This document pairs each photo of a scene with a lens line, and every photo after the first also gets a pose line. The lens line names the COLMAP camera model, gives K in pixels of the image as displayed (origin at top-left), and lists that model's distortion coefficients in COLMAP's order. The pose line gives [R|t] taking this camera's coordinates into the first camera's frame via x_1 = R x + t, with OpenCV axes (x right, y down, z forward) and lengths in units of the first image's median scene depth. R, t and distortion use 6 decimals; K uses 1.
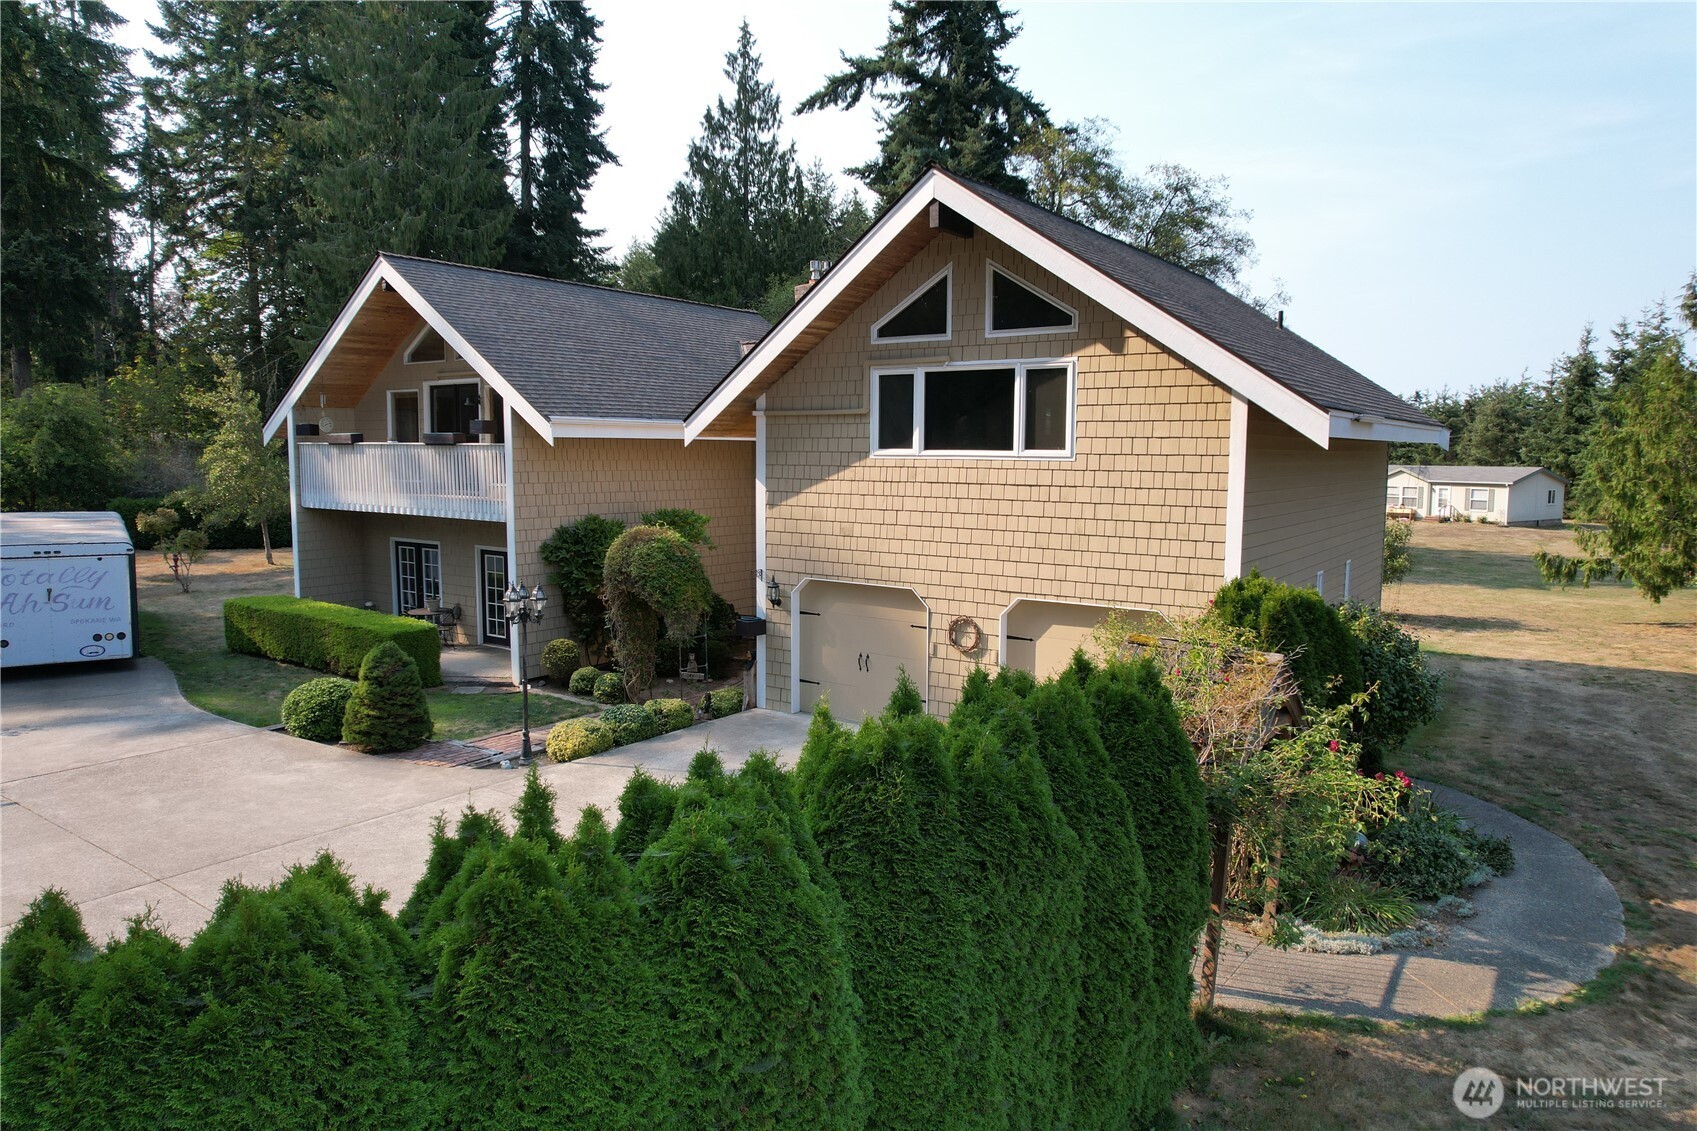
lens RADIAL K [[1083.6, 0, 848.5], [0, 1083.6, 565.5], [0, 0, 1]] dist [-0.075570, 0.068559]
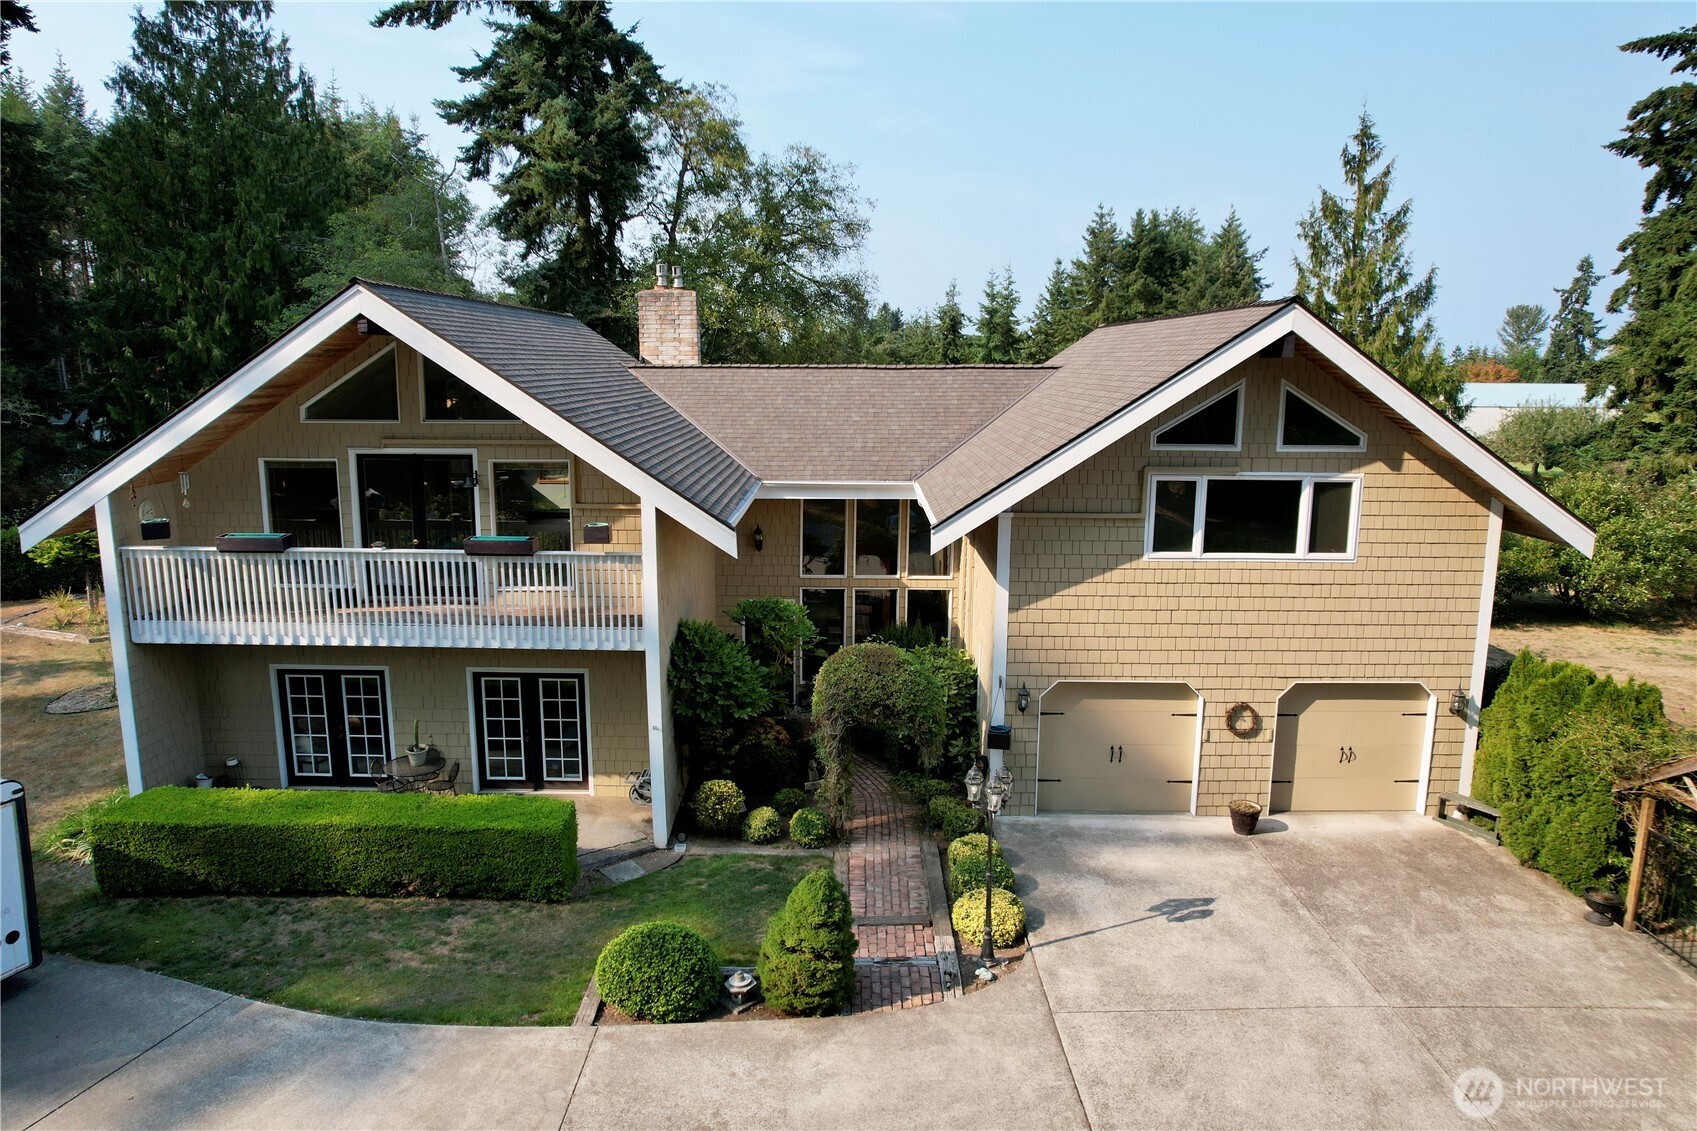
lens RADIAL K [[1083.6, 0, 848.5], [0, 1083.6, 565.5], [0, 0, 1]] dist [-0.075570, 0.068559]
pose [[0.815693, -0.105879, 0.568713, -0.792590], [0.059415, 0.993242, 0.099697, -0.215293], [-0.575425, -0.047532, 0.816472, 0.338820]]
